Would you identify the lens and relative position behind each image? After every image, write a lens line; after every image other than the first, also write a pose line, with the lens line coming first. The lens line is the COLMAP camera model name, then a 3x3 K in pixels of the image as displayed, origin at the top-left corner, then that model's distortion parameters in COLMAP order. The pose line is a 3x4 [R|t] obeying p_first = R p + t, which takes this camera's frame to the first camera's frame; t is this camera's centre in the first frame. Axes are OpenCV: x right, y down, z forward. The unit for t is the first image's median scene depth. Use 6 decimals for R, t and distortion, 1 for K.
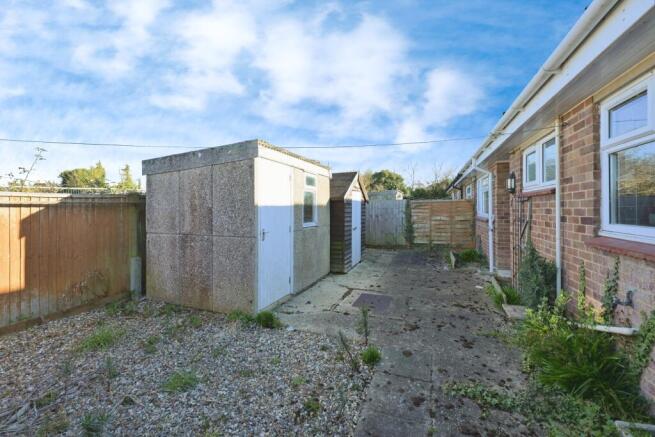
lens RADIAL K [[272.1, 0, 320.8], [0, 272.1, 208.9], [0, 0, 1]] dist [-0.002171, -0.000449]
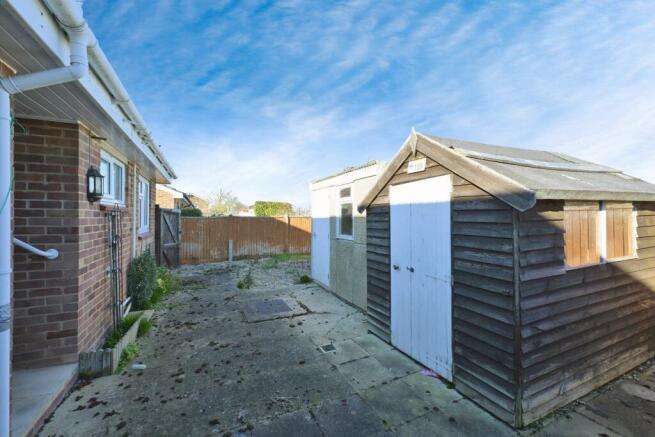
lens RADIAL K [[272.1, 0, 330.4], [0, 272.1, 215.7], [0, 0, 1]] dist [-0.002171, -0.000449]
pose [[-0.679945, 0.004563, -0.733249, 1.051293], [0.006423, 0.999979, 0.000267, -0.029493], [0.733235, -0.004529, -0.679960, 2.421401]]
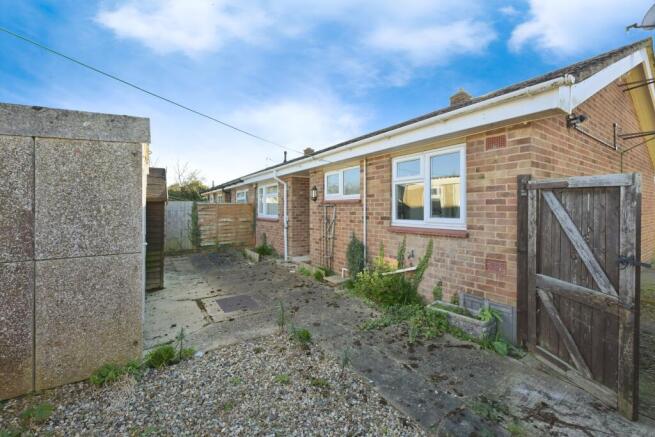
lens RADIAL K [[272.1, 0, 326.6], [0, 272.1, 211.6], [0, 0, 1]] dist [-0.002171, -0.000449]
pose [[0.562436, -0.003076, 0.826835, -0.580924], [-0.000102, 0.999993, 0.003790, -0.007092], [-0.826841, -0.002216, 0.562432, 0.189885]]
